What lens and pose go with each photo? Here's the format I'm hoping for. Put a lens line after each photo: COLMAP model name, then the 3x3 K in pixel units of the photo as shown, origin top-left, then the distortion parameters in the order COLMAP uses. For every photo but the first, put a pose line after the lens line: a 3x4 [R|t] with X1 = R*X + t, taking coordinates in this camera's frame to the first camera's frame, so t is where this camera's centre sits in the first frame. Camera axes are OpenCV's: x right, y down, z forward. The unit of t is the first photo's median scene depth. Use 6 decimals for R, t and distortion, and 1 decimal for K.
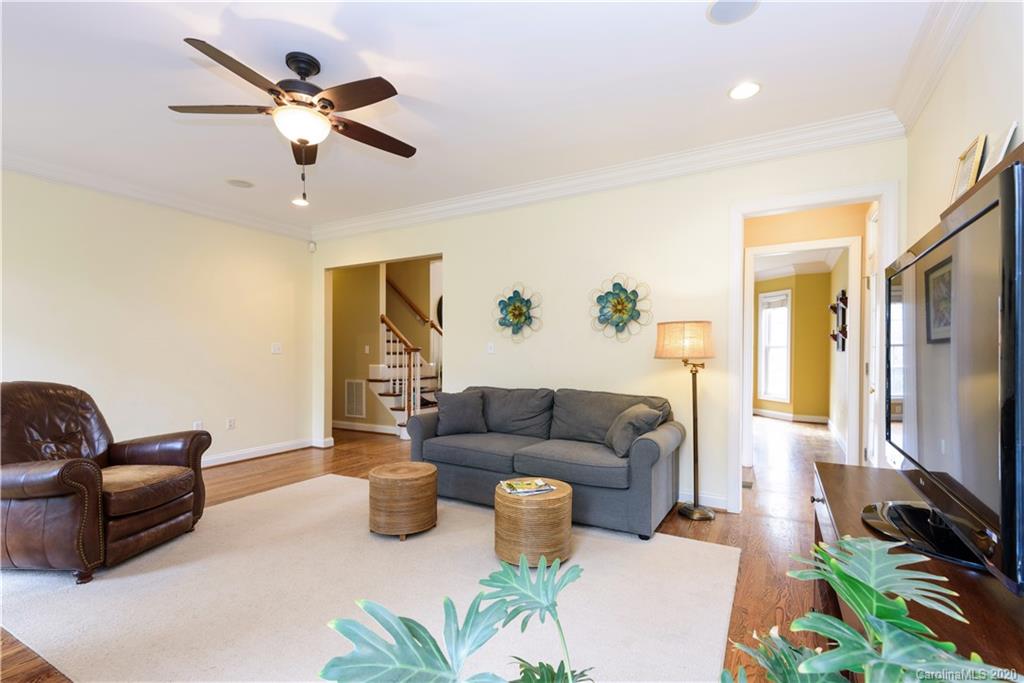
lens RADIAL K [[474.5, 0, 509.7], [0, 474.5, 351.8], [0, 0, 1]] dist [0.023313, -0.008255]
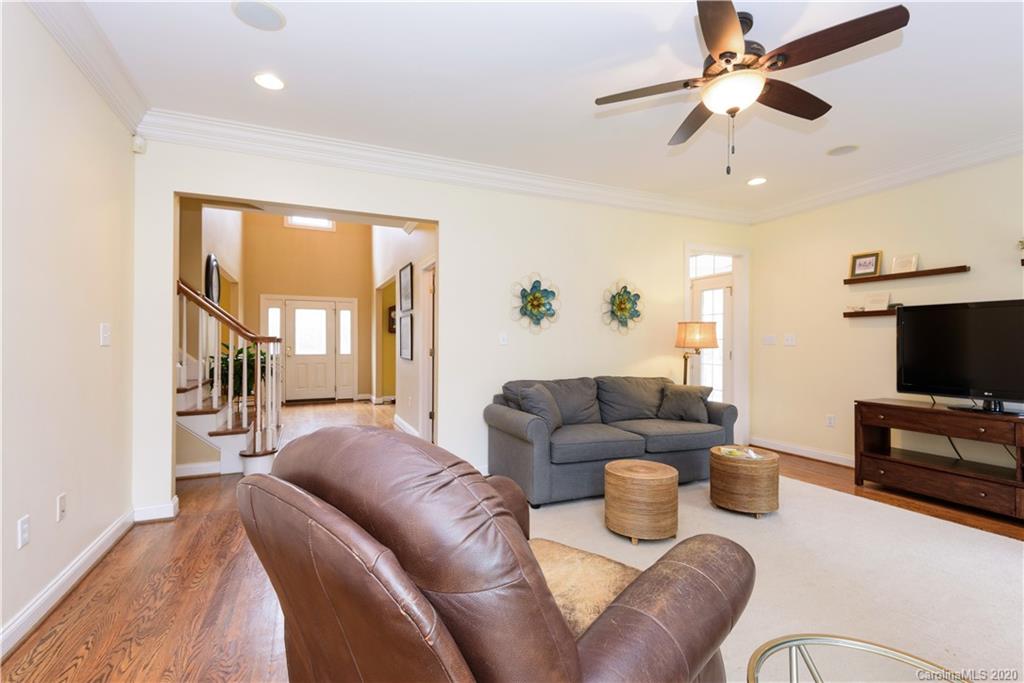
lens RADIAL K [[474.5, 0, 514.1], [0, 474.5, 340.9], [0, 0, 1]] dist [0.023313, -0.008255]
pose [[0.575553, 0.006324, 0.817740, -0.880850], [-0.000554, 0.999973, -0.007344, 0.002943], [-0.817764, 0.003774, 0.575541, 0.511748]]
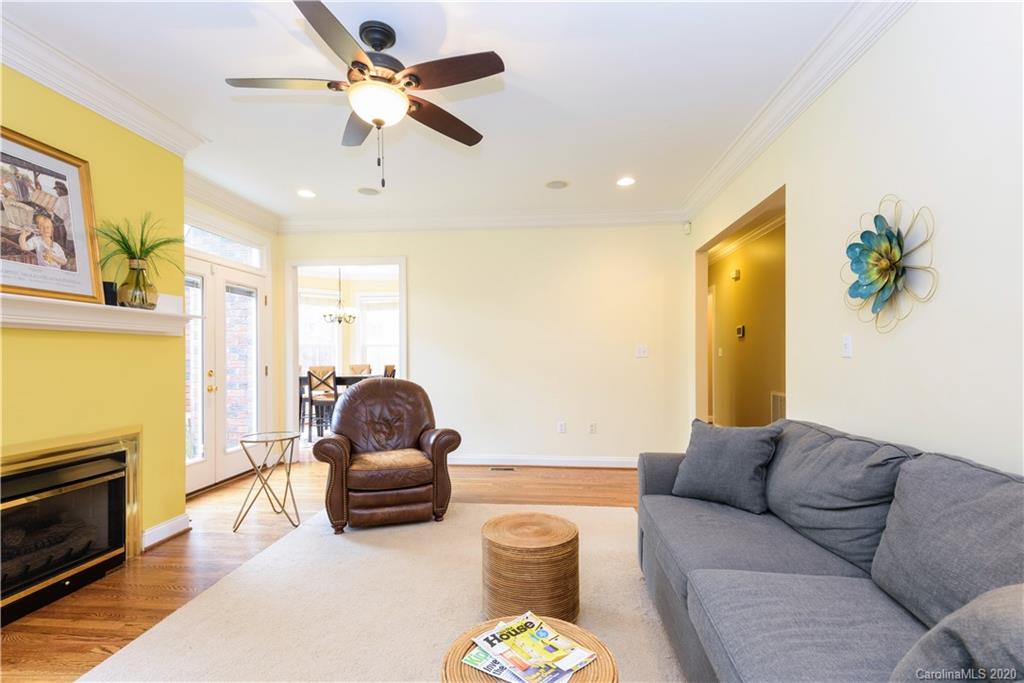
lens RADIAL K [[474.5, 0, 511.8], [0, 474.5, 351.1], [0, 0, 1]] dist [0.023313, -0.008255]
pose [[0.413568, -0.014510, -0.910358, 0.303273], [0.008033, 0.999892, -0.012288, 0.001278], [0.910438, -0.002231, 0.413640, 0.536685]]
